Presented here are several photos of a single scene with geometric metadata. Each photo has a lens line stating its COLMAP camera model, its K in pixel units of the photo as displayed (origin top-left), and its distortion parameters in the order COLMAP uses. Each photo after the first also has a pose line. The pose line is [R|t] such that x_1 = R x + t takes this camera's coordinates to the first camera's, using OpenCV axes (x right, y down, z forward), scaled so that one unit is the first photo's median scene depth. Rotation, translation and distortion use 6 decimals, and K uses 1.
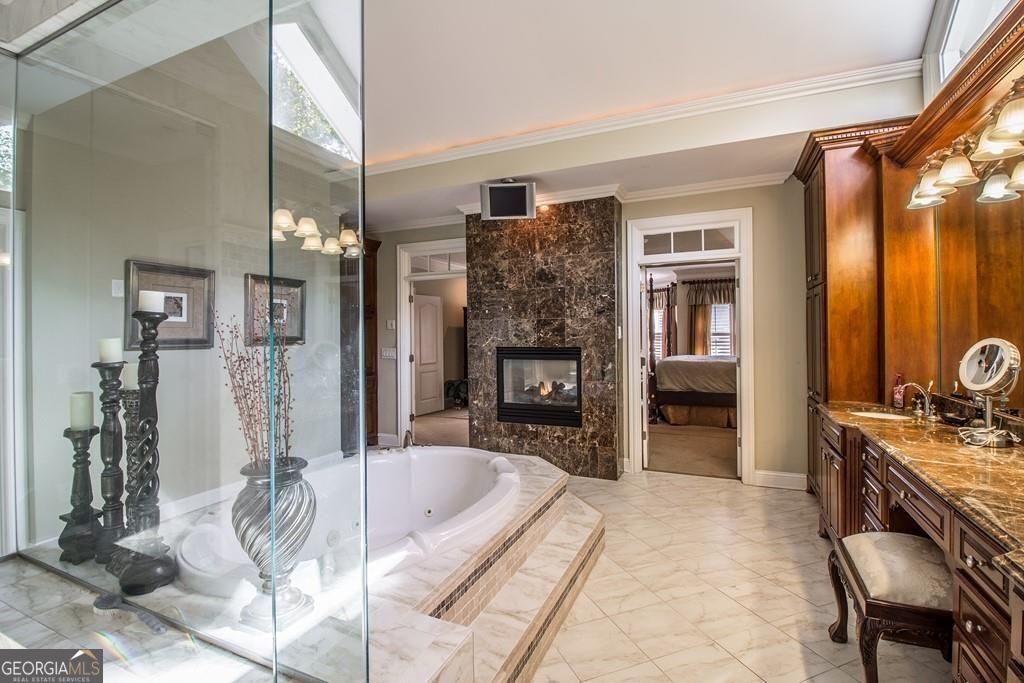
lens RADIAL K [[479.7, 0, 509.3], [0, 479.7, 333.4], [0, 0, 1]] dist [-0.009525, -0.004665]
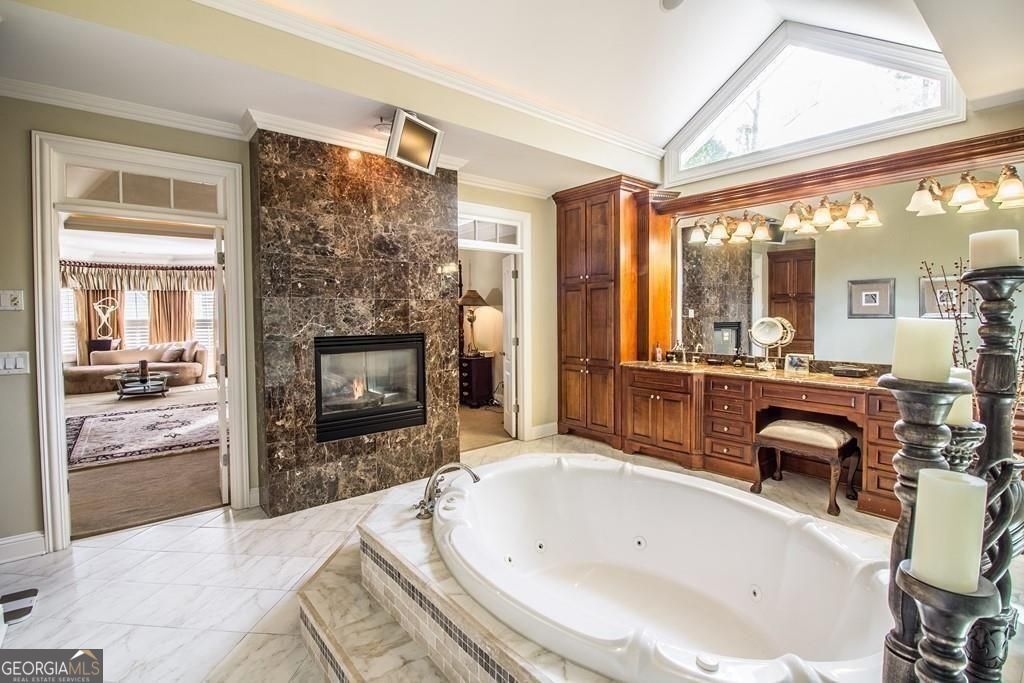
lens RADIAL K [[479.7, 0, 511.1], [0, 479.7, 336.8], [0, 0, 1]] dist [-0.009525, -0.004665]
pose [[0.431403, -0.035114, 0.901476, -0.558542], [0.010046, 0.999367, 0.034119, 0.006980], [-0.902104, -0.005663, 0.431482, 0.465539]]
